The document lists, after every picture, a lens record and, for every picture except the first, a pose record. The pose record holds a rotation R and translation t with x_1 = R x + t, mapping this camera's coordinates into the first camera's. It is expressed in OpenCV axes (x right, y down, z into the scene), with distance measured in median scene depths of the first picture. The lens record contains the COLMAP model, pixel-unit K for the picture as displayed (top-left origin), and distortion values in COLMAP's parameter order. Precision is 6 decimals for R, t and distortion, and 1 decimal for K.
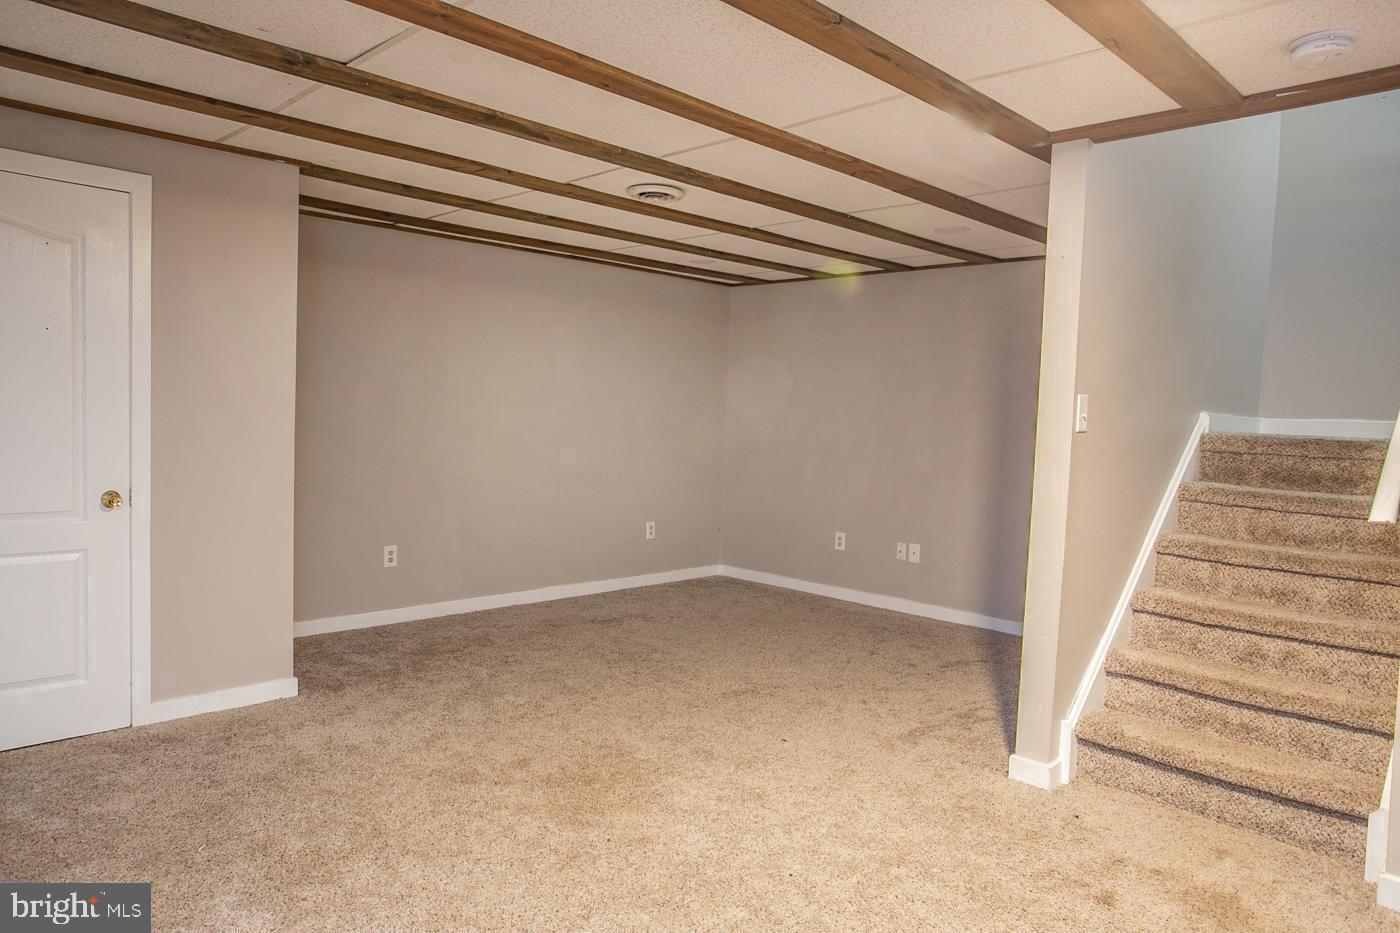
lens RADIAL K [[924.4, 0, 700.0], [0, 924.4, 466.5], [0, 0, 1]] dist [-0.048303, 0.048409]
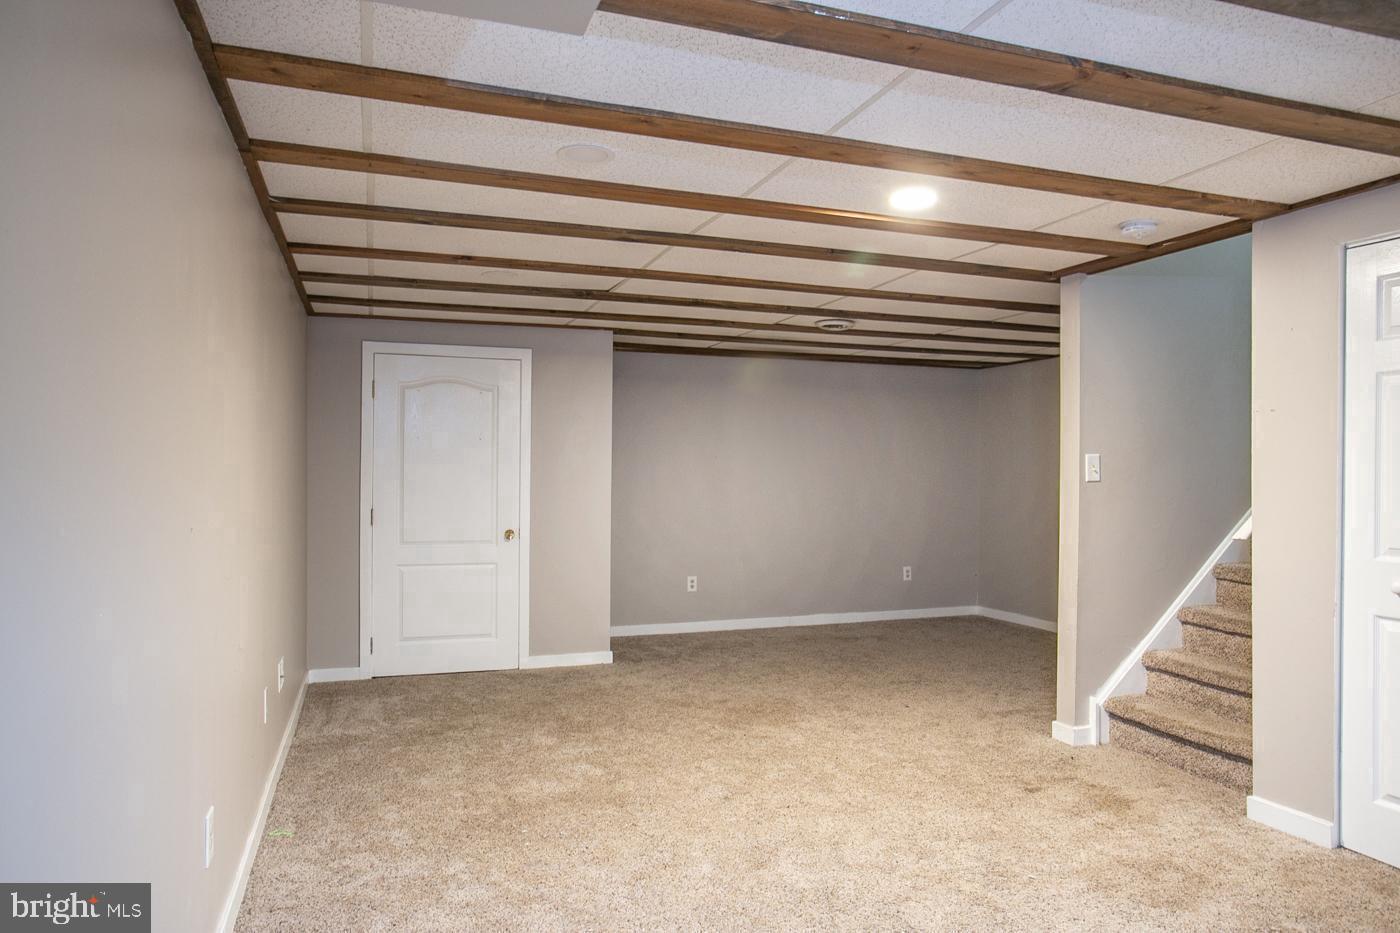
lens RADIAL K [[924.4, 0, 700.0], [0, 924.4, 466.5], [0, 0, 1]] dist [-0.048303, 0.048409]
pose [[0.908646, -0.032387, -0.416310, 0.444512], [0.001170, 0.997181, -0.075022, 0.041009], [0.417567, 0.067682, 0.906122, -0.475061]]
